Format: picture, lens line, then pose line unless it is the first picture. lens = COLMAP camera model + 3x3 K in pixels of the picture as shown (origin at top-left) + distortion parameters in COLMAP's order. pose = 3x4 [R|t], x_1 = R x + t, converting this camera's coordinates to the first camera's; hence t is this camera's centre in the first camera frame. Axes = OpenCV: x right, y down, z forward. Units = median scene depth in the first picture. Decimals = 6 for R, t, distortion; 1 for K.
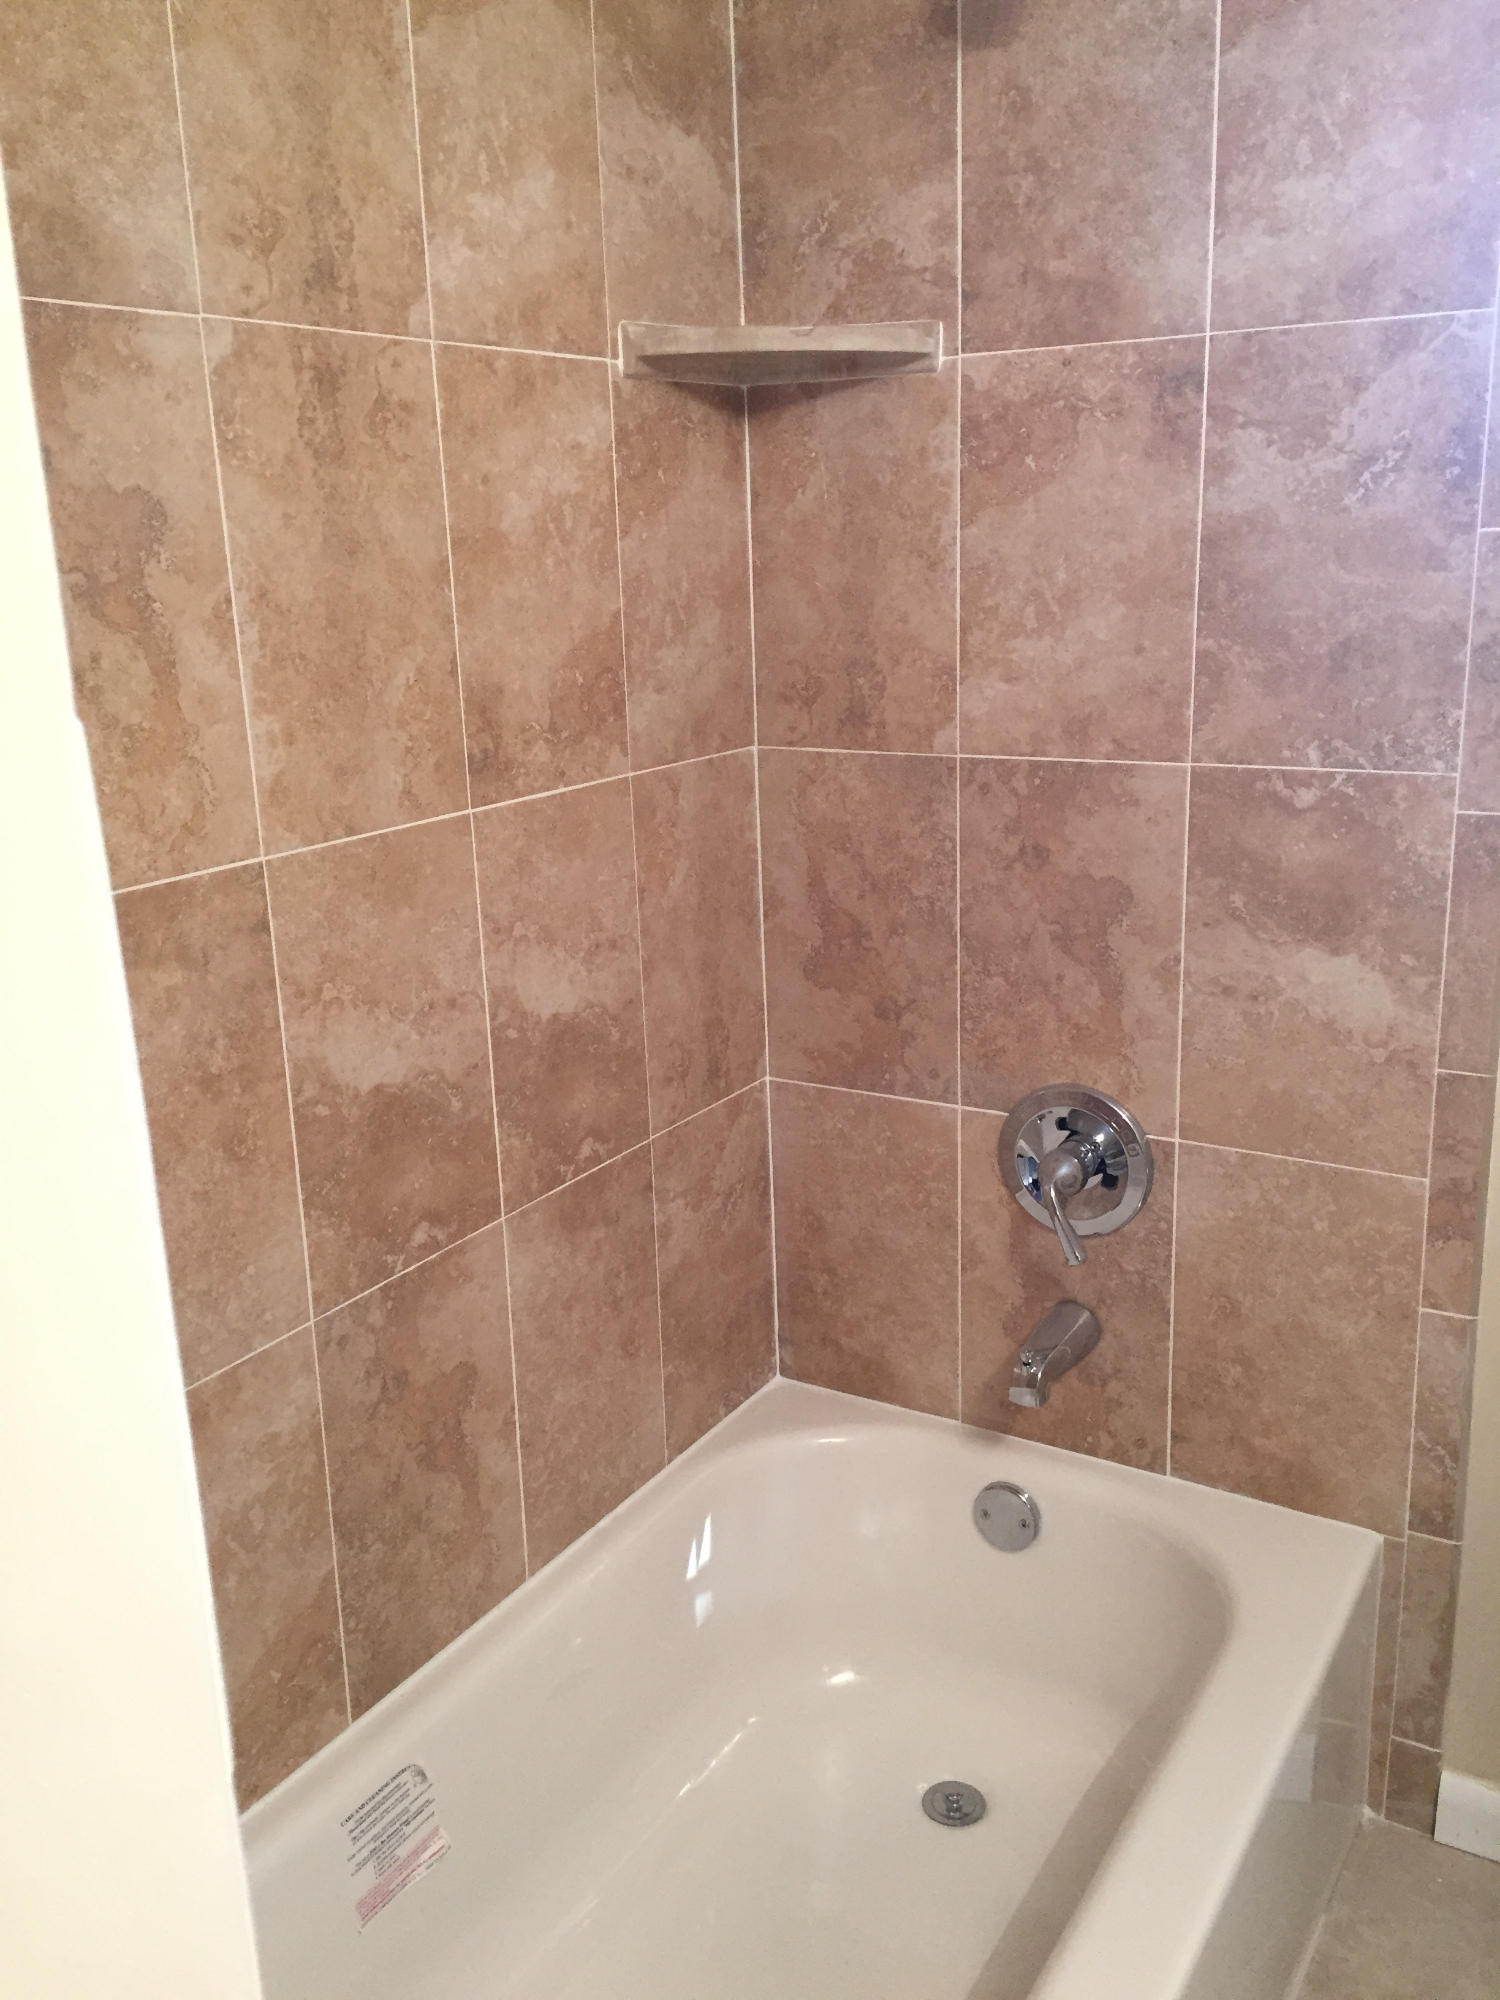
lens RADIAL K [[1726.9, 0, 743.6], [0, 1726.9, 1019.6], [0, 0, 1]] dist [0.078563, -0.102114]
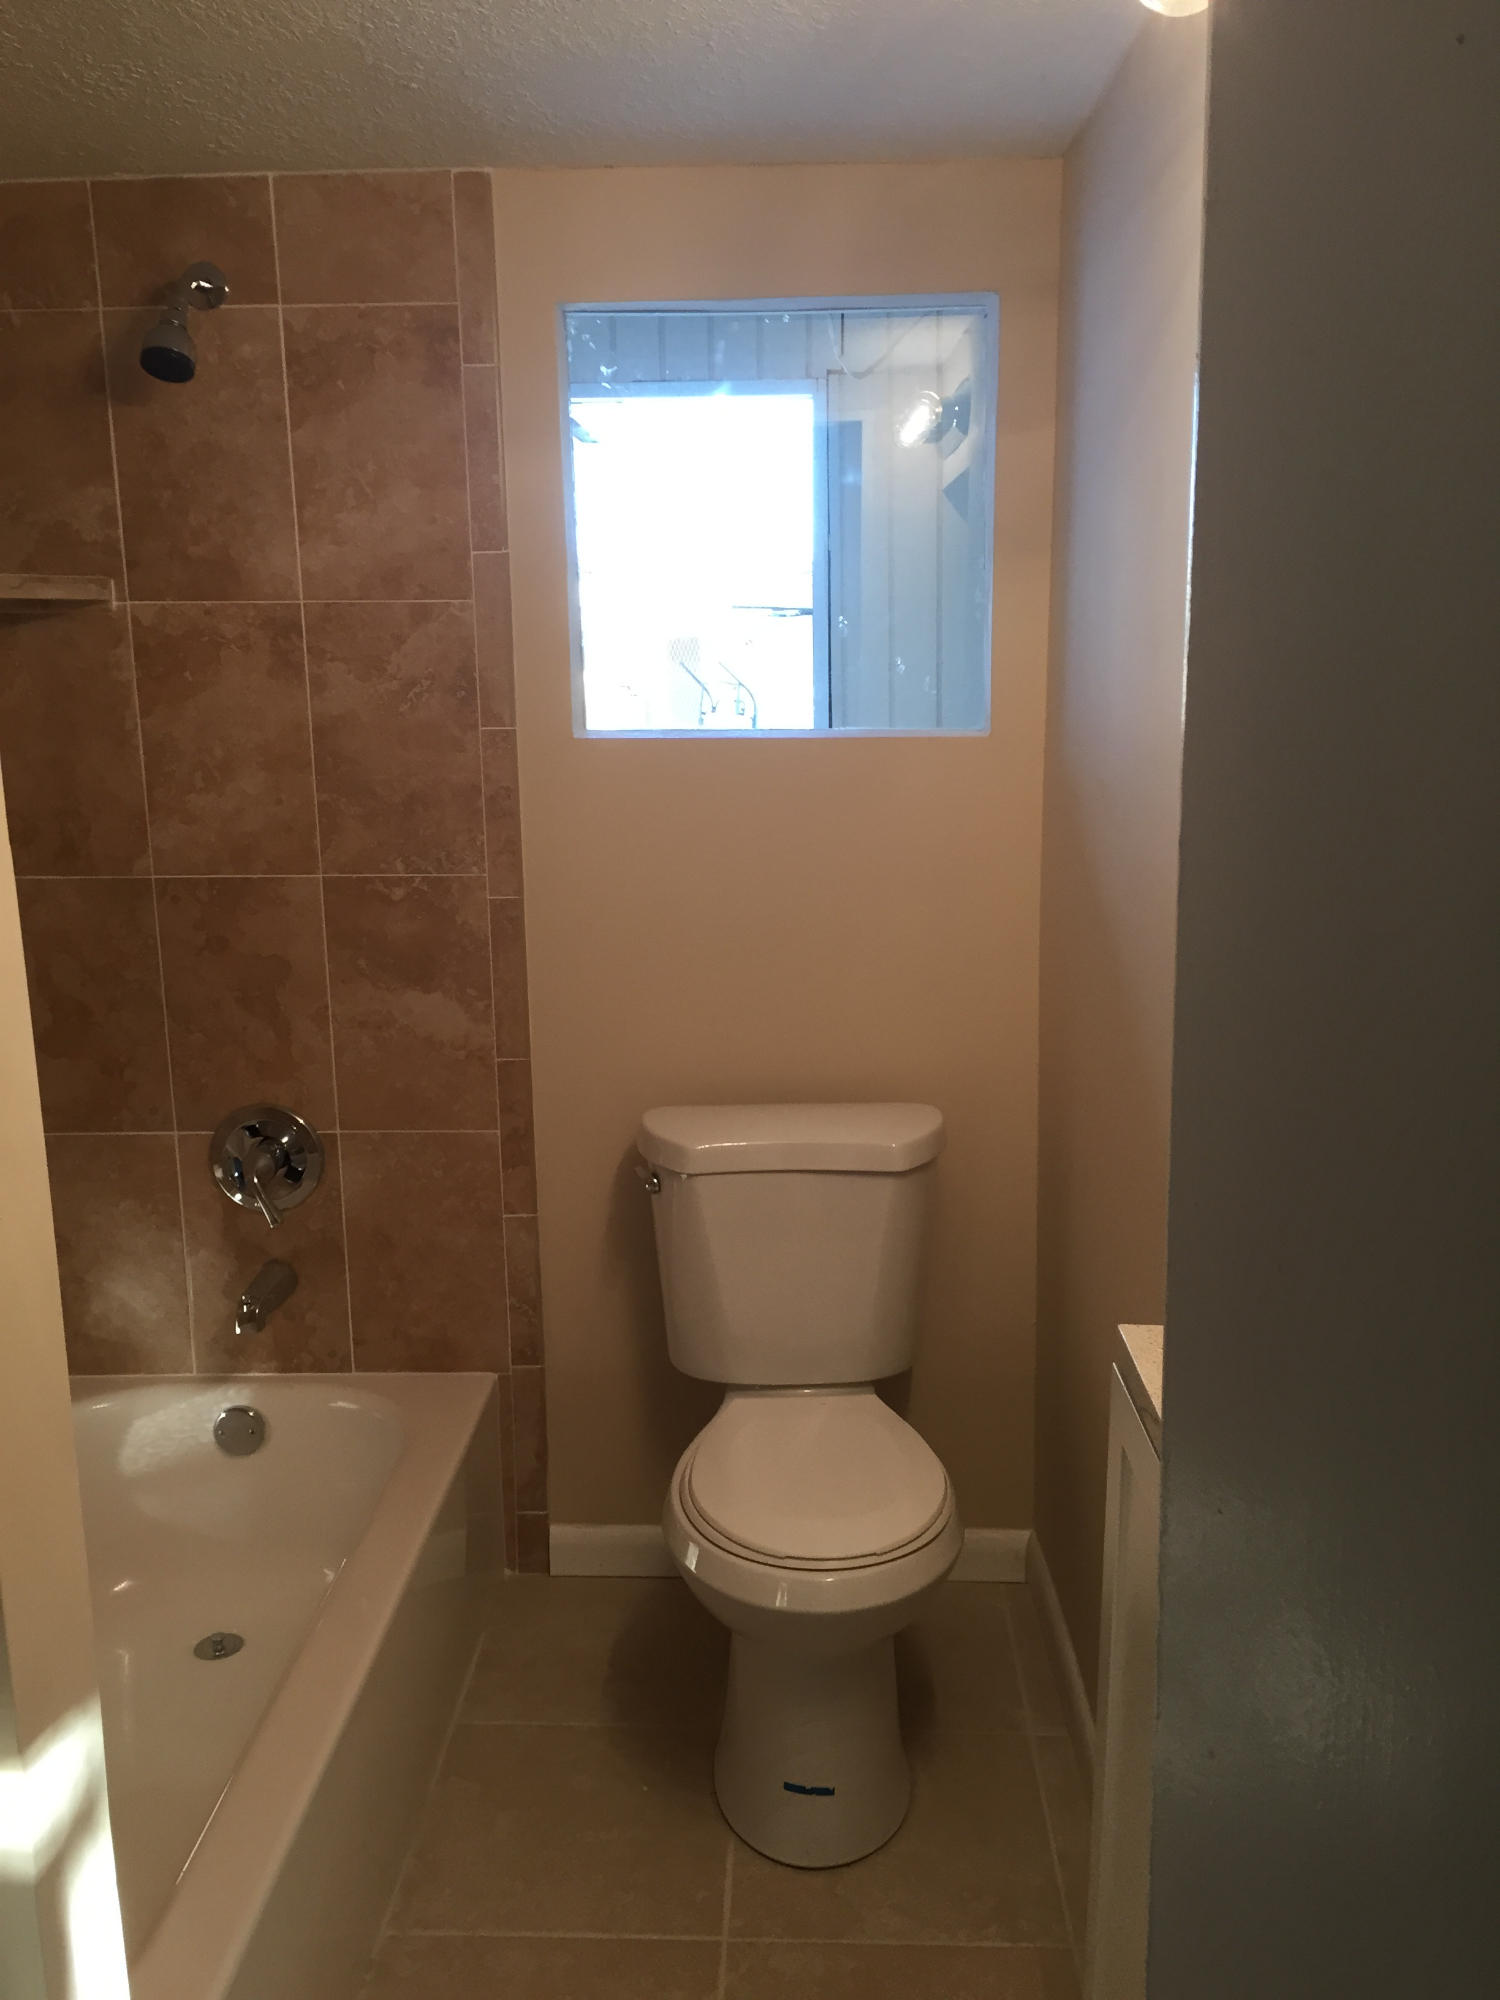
lens RADIAL K [[1726.9, 0, 748.4], [0, 1726.9, 999.5], [0, 0, 1]] dist [0.078563, -0.102114]
pose [[0.868443, -0.074783, 0.490116, -0.163756], [0.120530, 0.990747, -0.062399, 0.096327], [-0.480915, 0.113263, 0.869421, -0.465221]]
